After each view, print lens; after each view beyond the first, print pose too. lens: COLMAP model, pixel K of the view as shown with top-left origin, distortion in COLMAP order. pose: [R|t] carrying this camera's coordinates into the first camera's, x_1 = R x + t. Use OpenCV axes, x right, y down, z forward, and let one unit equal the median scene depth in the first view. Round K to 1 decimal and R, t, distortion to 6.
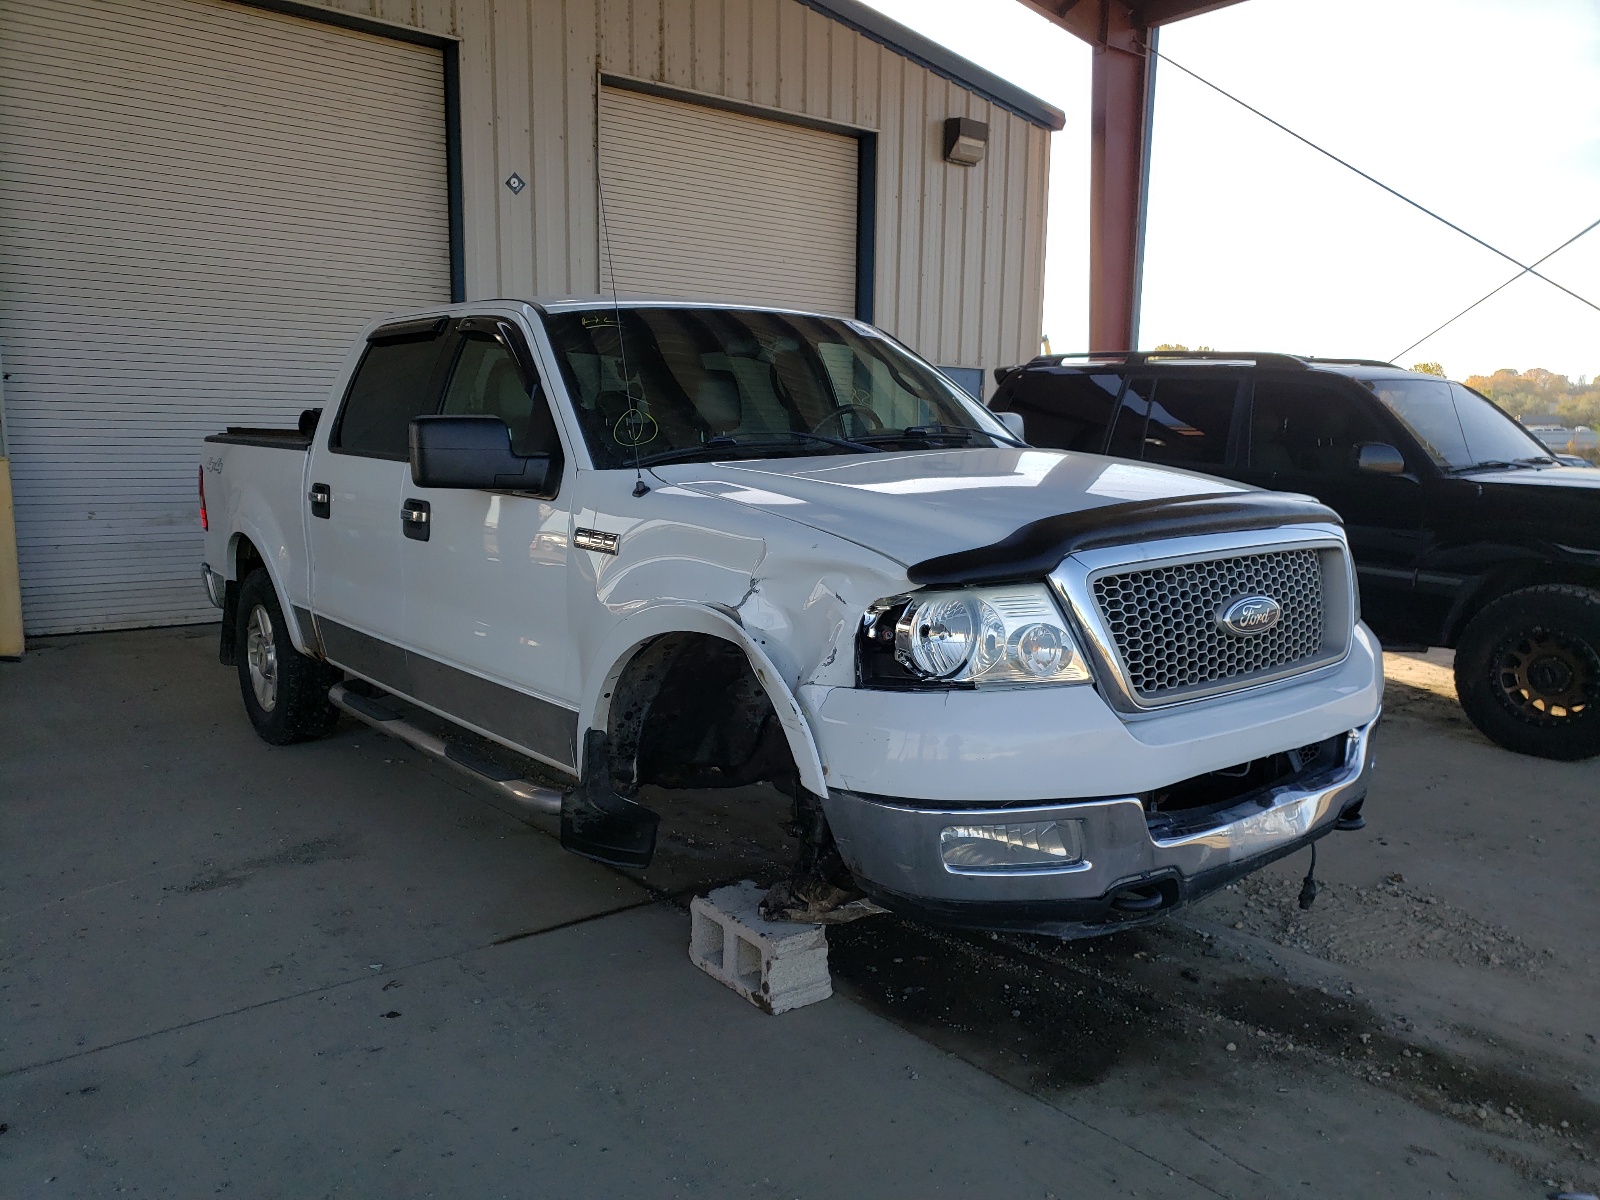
lens RADIAL K [[1201.8, 0, 796.5], [0, 1201.8, 604.2], [0, 0, 1]] dist [0.024528, -0.004034]
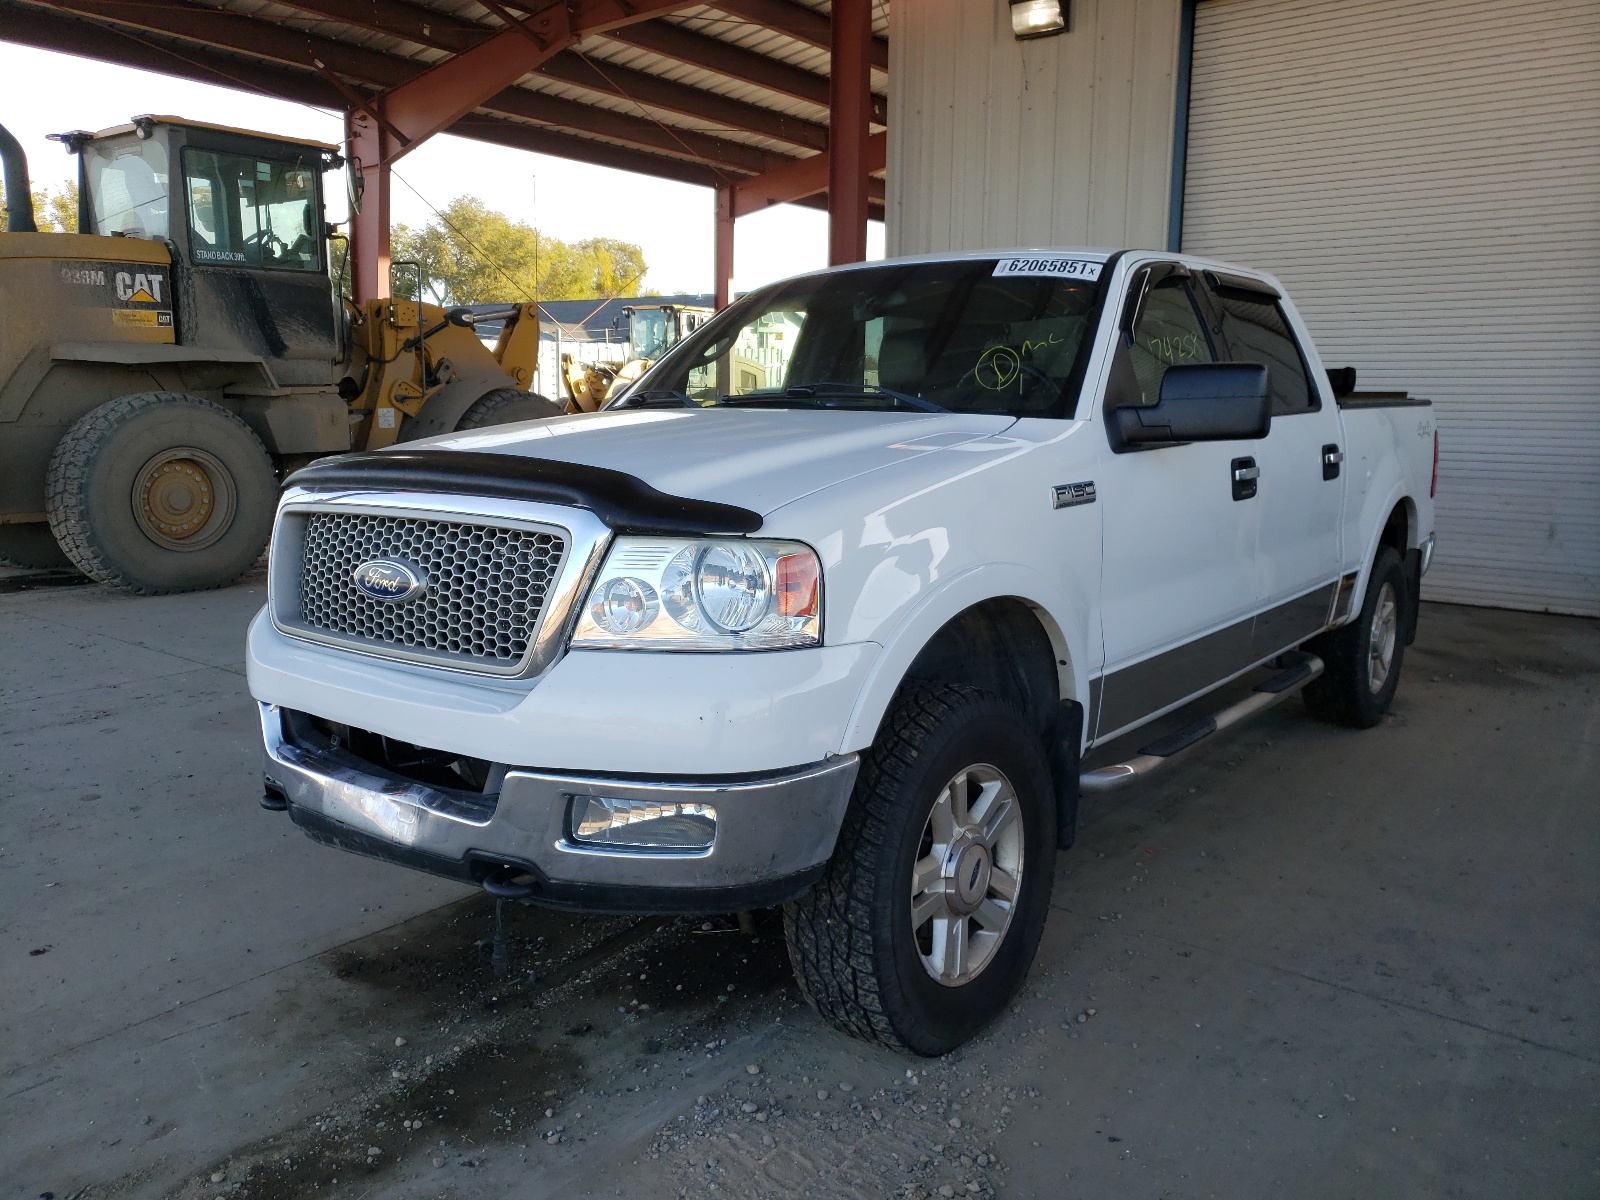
lens RADIAL K [[1213.2, 0, 810.2], [0, 1213.2, 596.3], [0, 0, 1]] dist [0.038123, -0.006256]
pose [[0.236405, 0.138323, -0.961759, 1.239739], [-0.134795, 0.984913, 0.108520, -0.113569], [0.962259, 0.103986, 0.251484, 0.985087]]
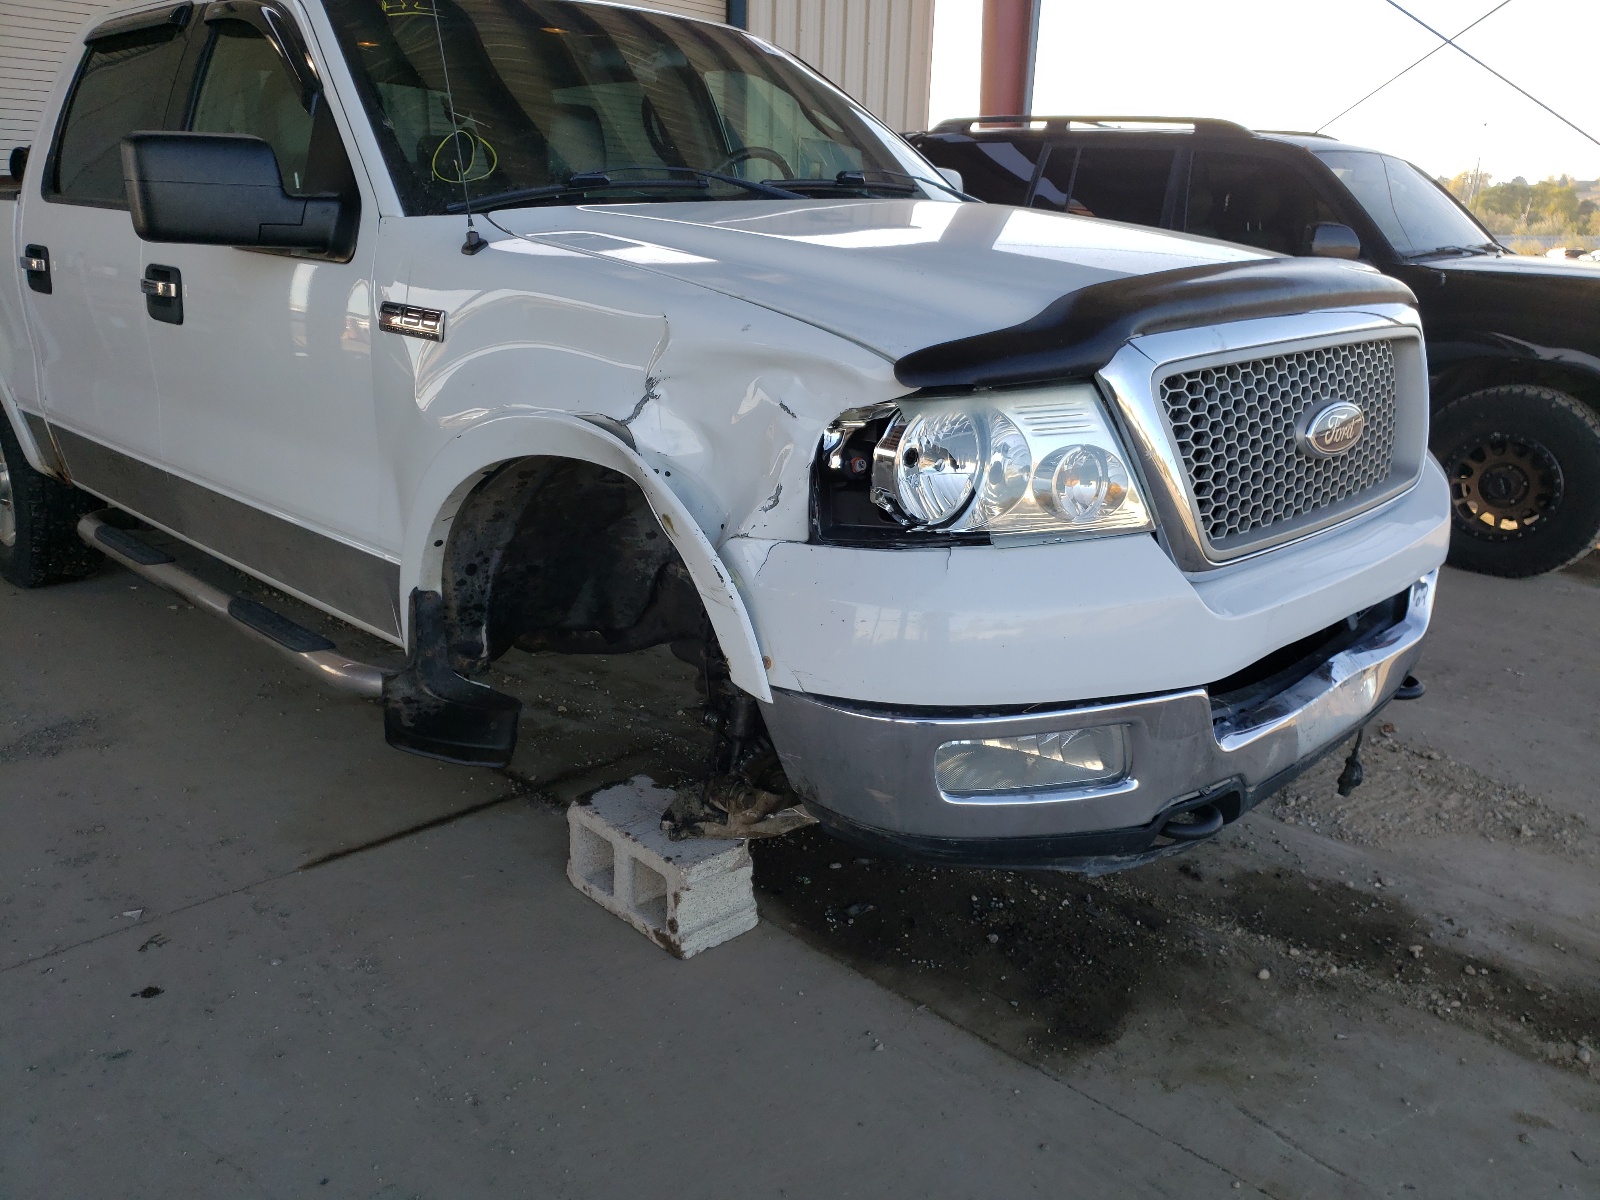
lens RADIAL K [[1213.2, 0, 810.2], [0, 1213.2, 596.3], [0, 0, 1]] dist [0.038123, -0.006256]
pose [[0.992424, -0.020034, 0.121212, -0.028873], [0.001128, 0.988060, 0.154067, -0.004602], [-0.122852, -0.152763, 0.980597, 0.270901]]
